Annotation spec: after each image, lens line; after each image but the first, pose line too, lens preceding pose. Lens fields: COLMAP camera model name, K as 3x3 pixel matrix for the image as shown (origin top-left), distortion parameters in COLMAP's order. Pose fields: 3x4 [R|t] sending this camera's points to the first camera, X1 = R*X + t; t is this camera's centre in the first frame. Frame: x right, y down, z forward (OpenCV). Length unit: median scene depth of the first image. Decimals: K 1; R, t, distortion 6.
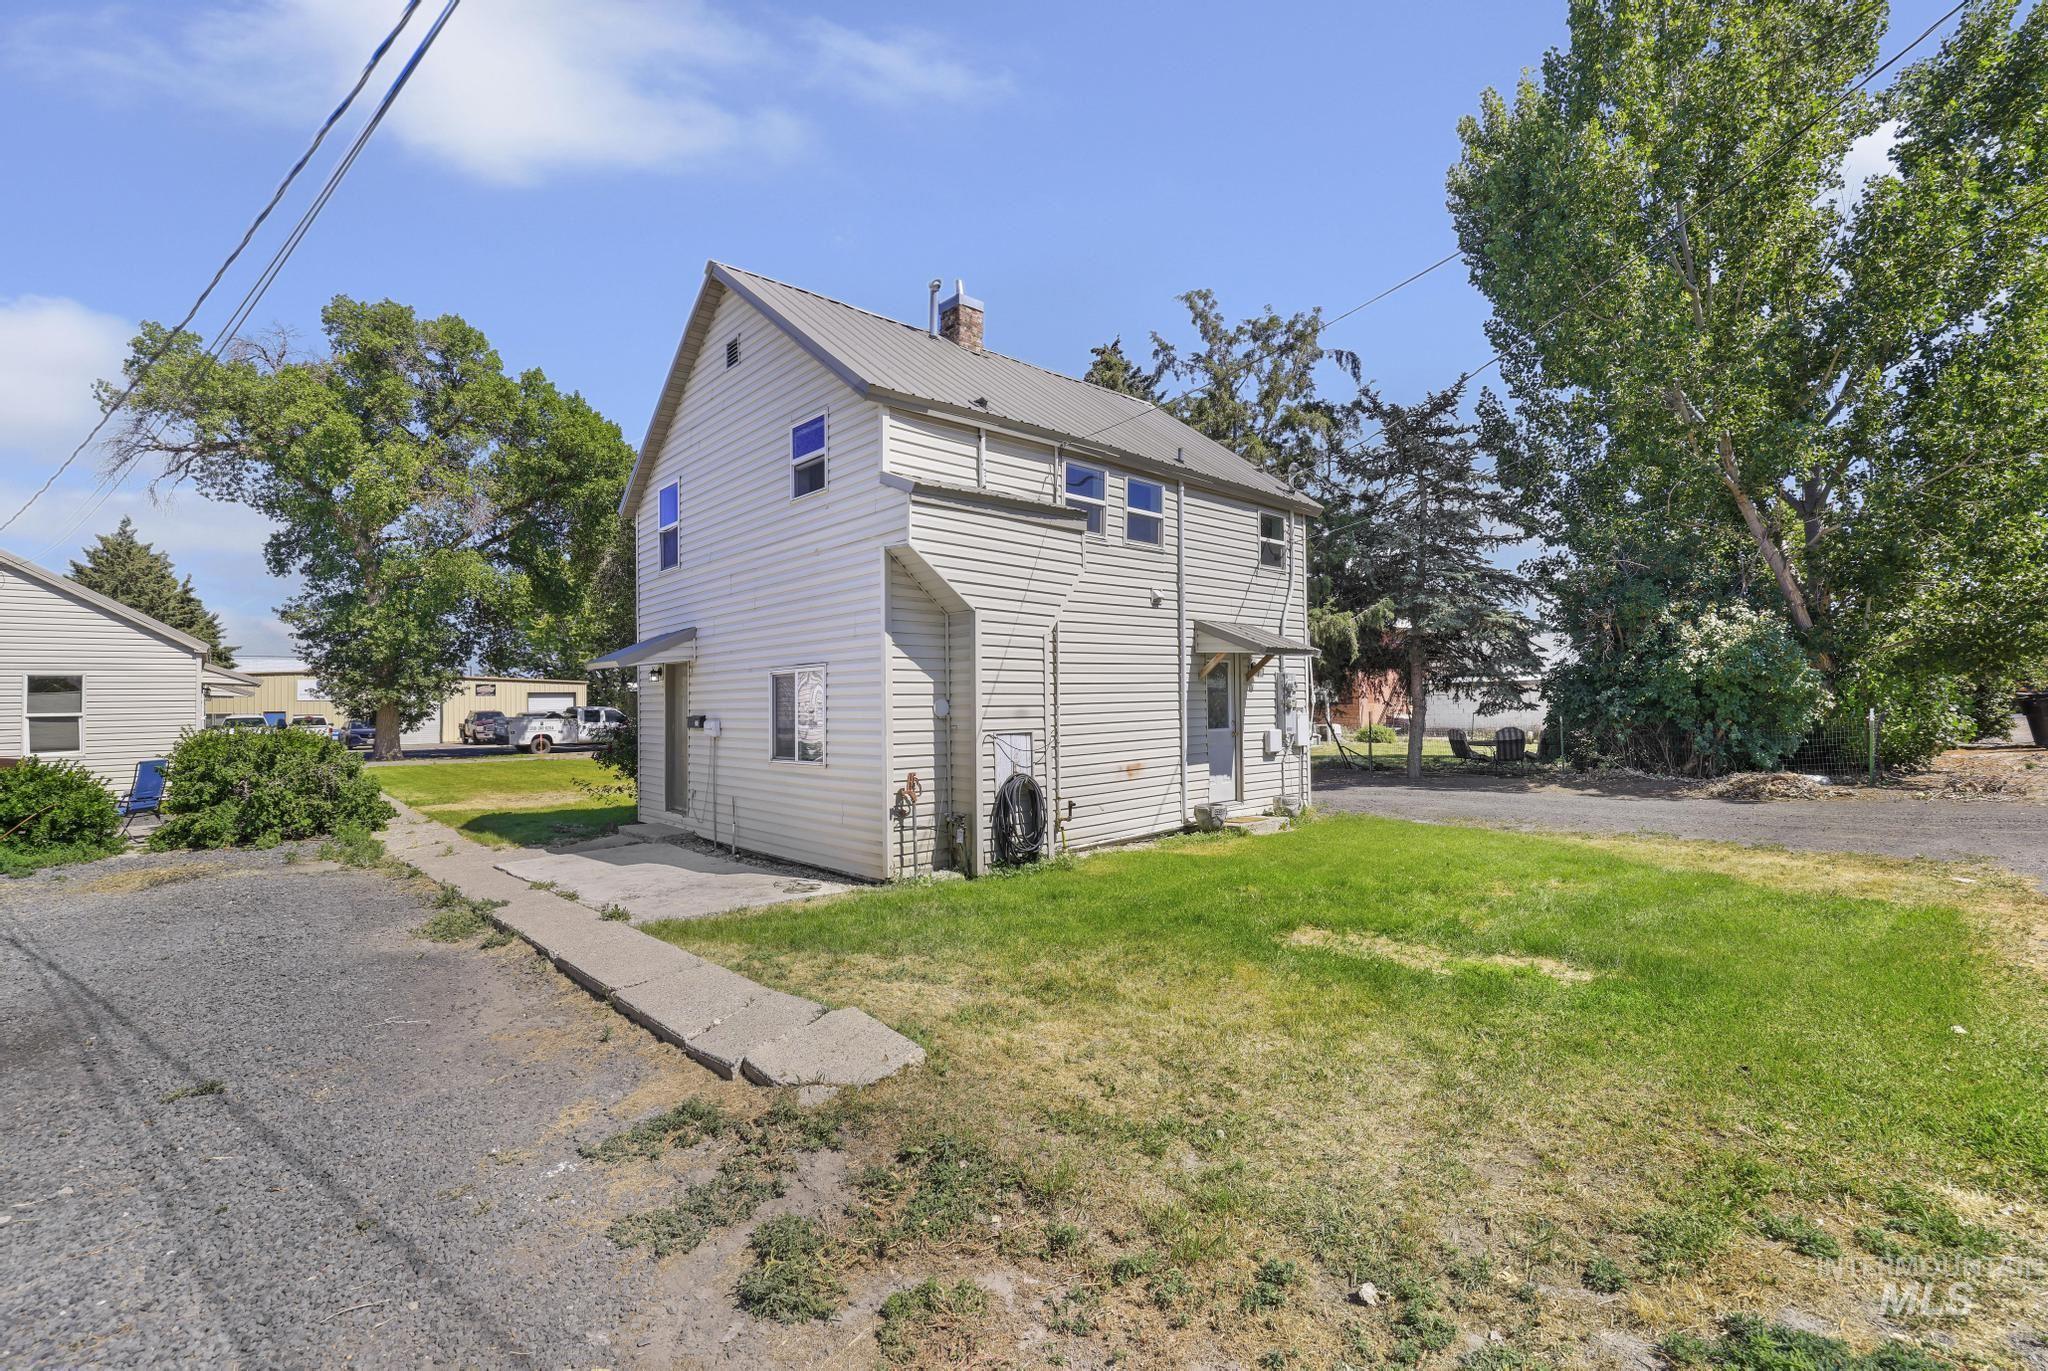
lens RADIAL K [[902.8, 0, 1029.6], [0, 902.8, 691.5], [0, 0, 1]] dist [0.001144, 0.000051]
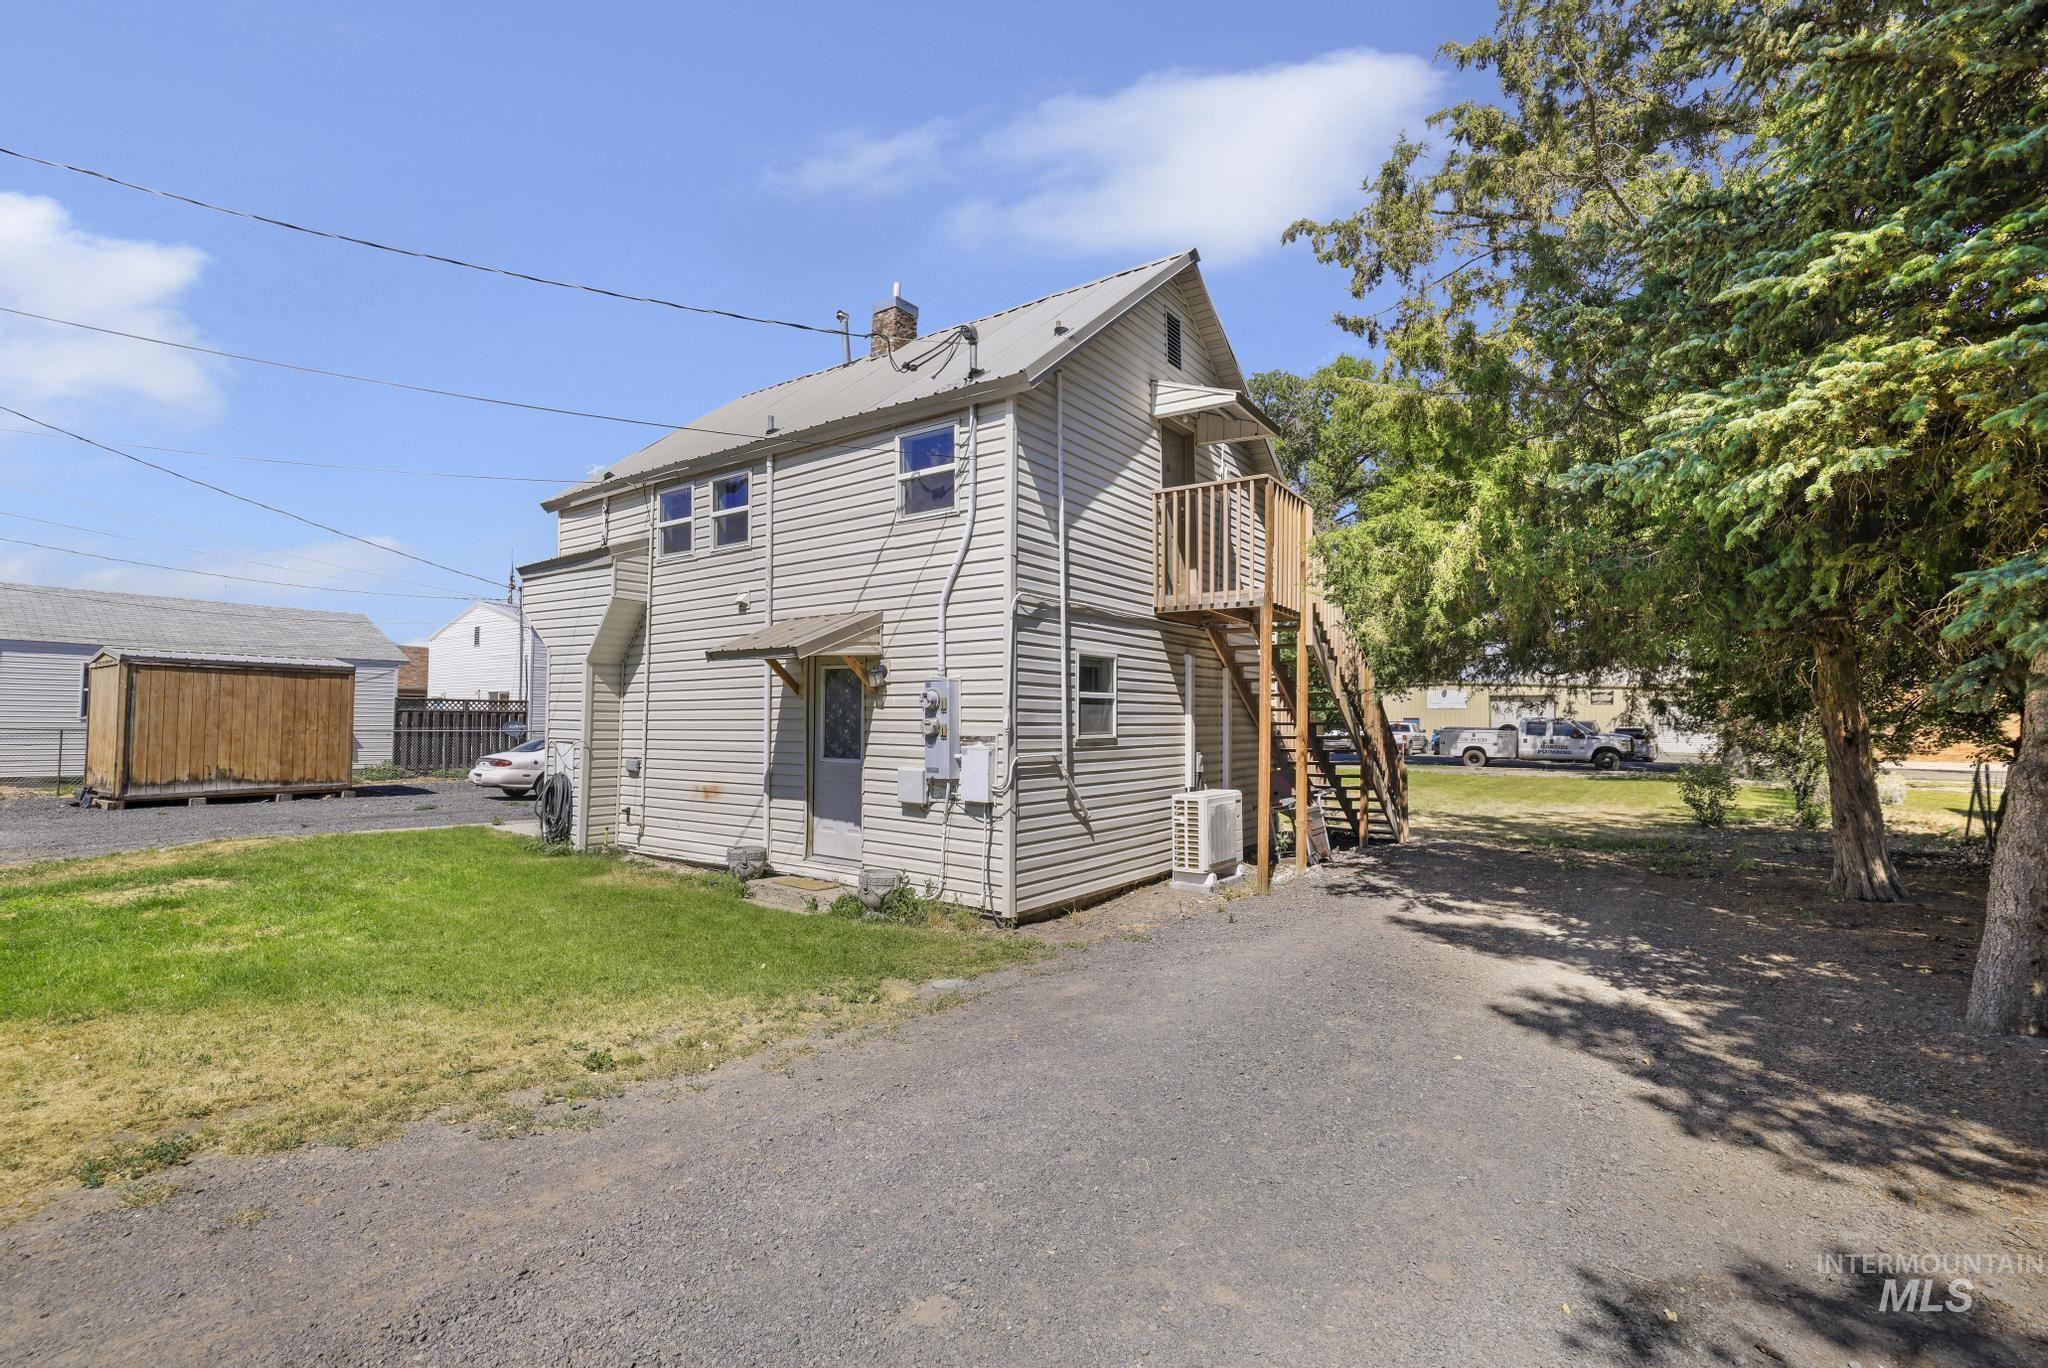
lens RADIAL K [[902.8, 0, 1014.3], [0, 902.8, 693.4], [0, 0, 1]] dist [0.001144, 0.000051]
pose [[0.172754, -0.011008, -0.984903, 0.988133], [0.004522, 0.999936, -0.010383, -0.004149], [0.984955, -0.002660, 0.172793, 1.040339]]
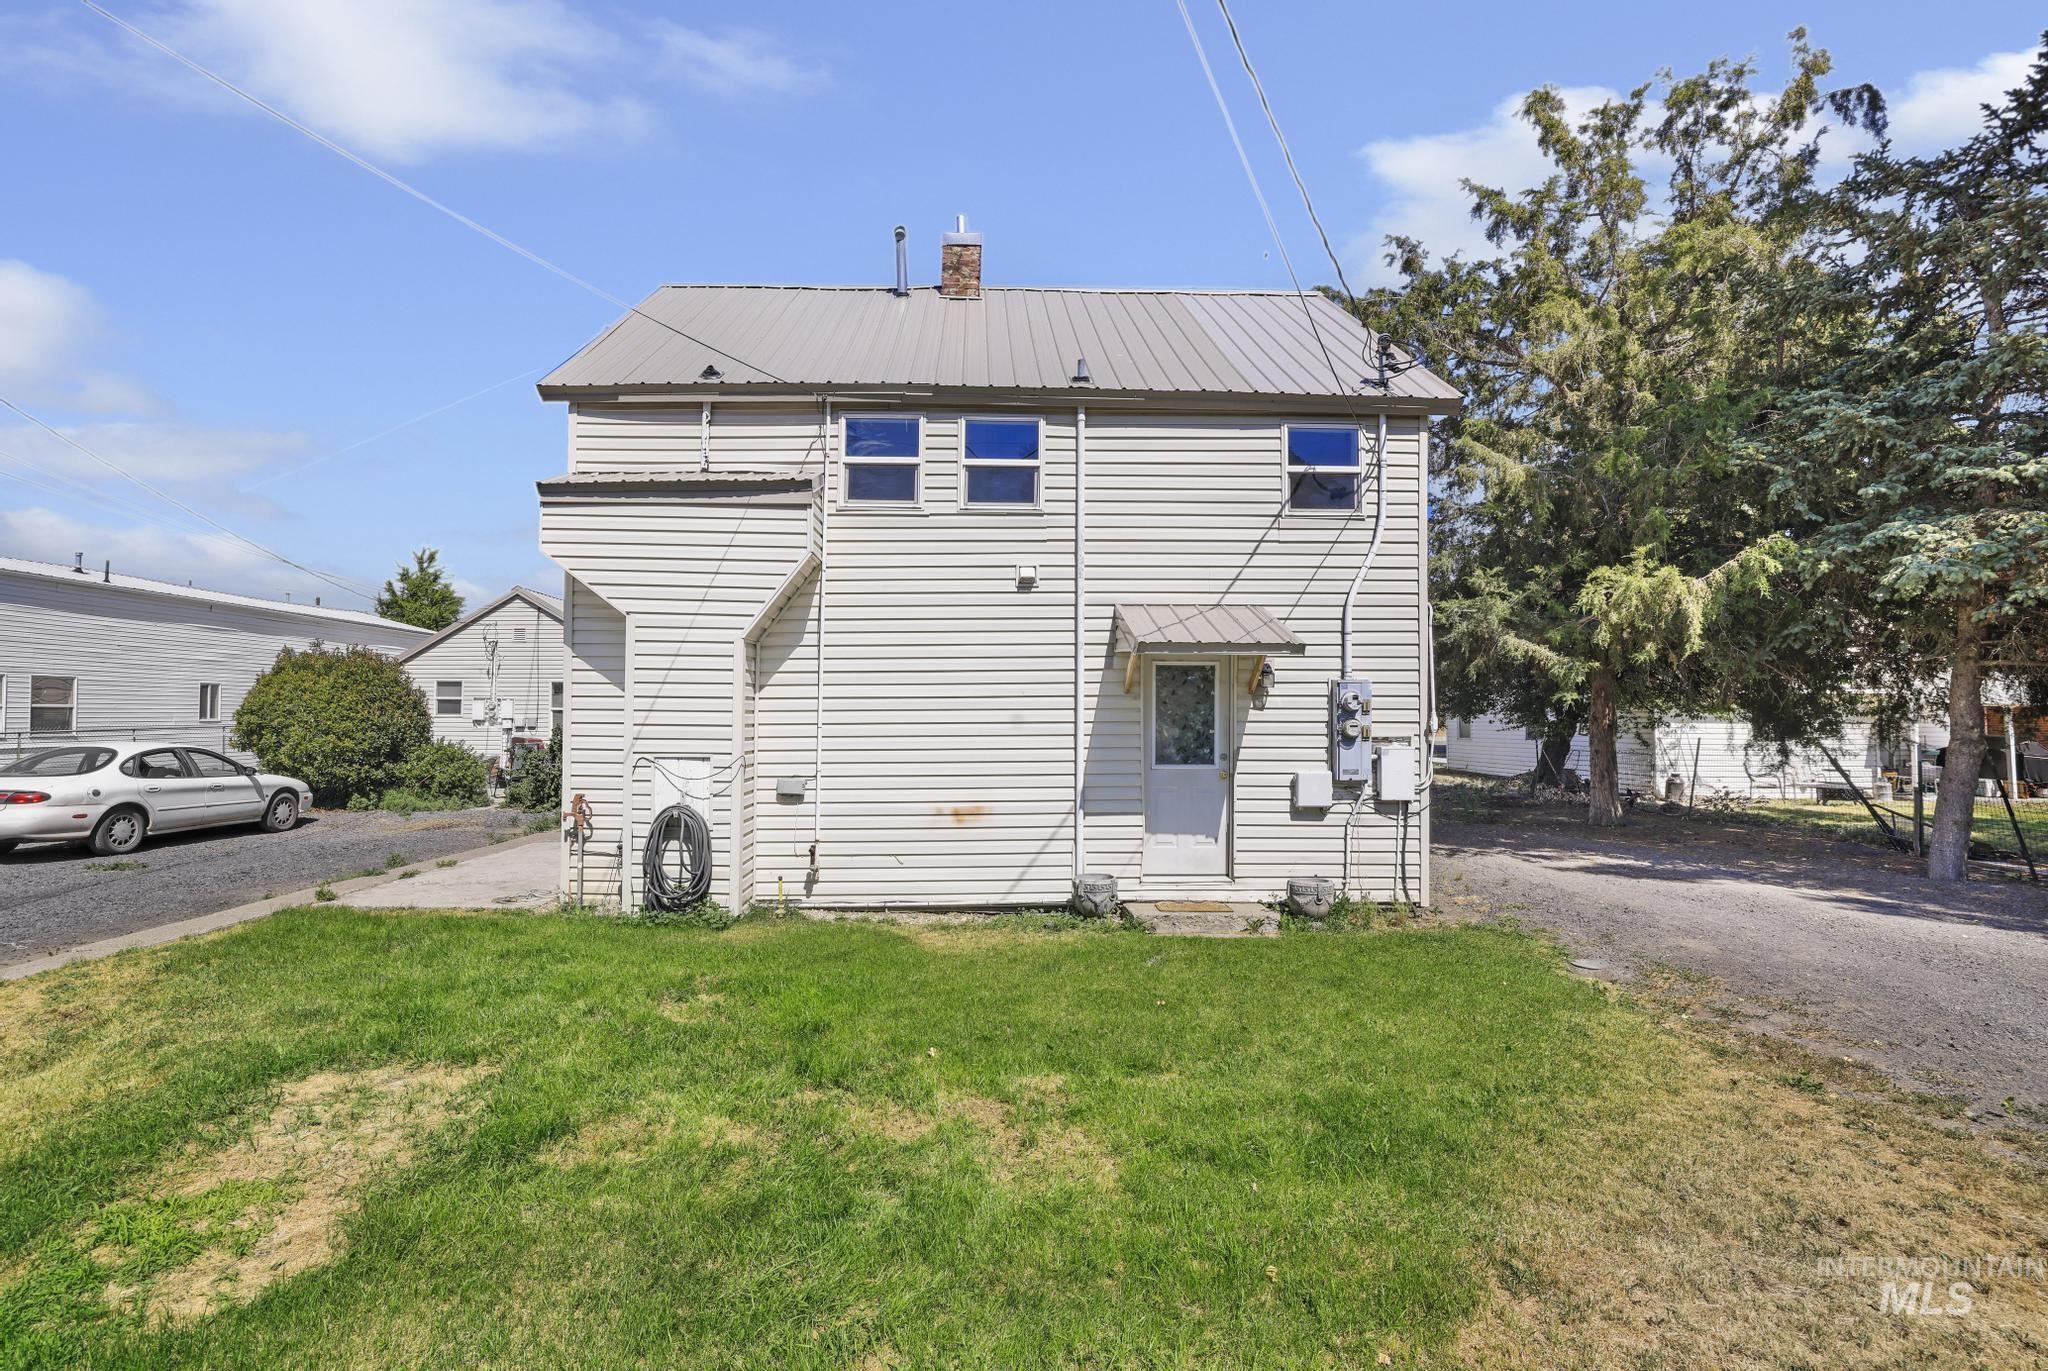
lens RADIAL K [[902.8, 0, 1022.0], [0, 902.8, 680.3], [0, 0, 1]] dist [0.001144, 0.000051]
pose [[0.747710, 0.004593, -0.664010, 0.578160], [-0.006006, 0.999982, 0.000155, -0.021150], [0.663999, 0.003872, 0.747724, 0.432289]]
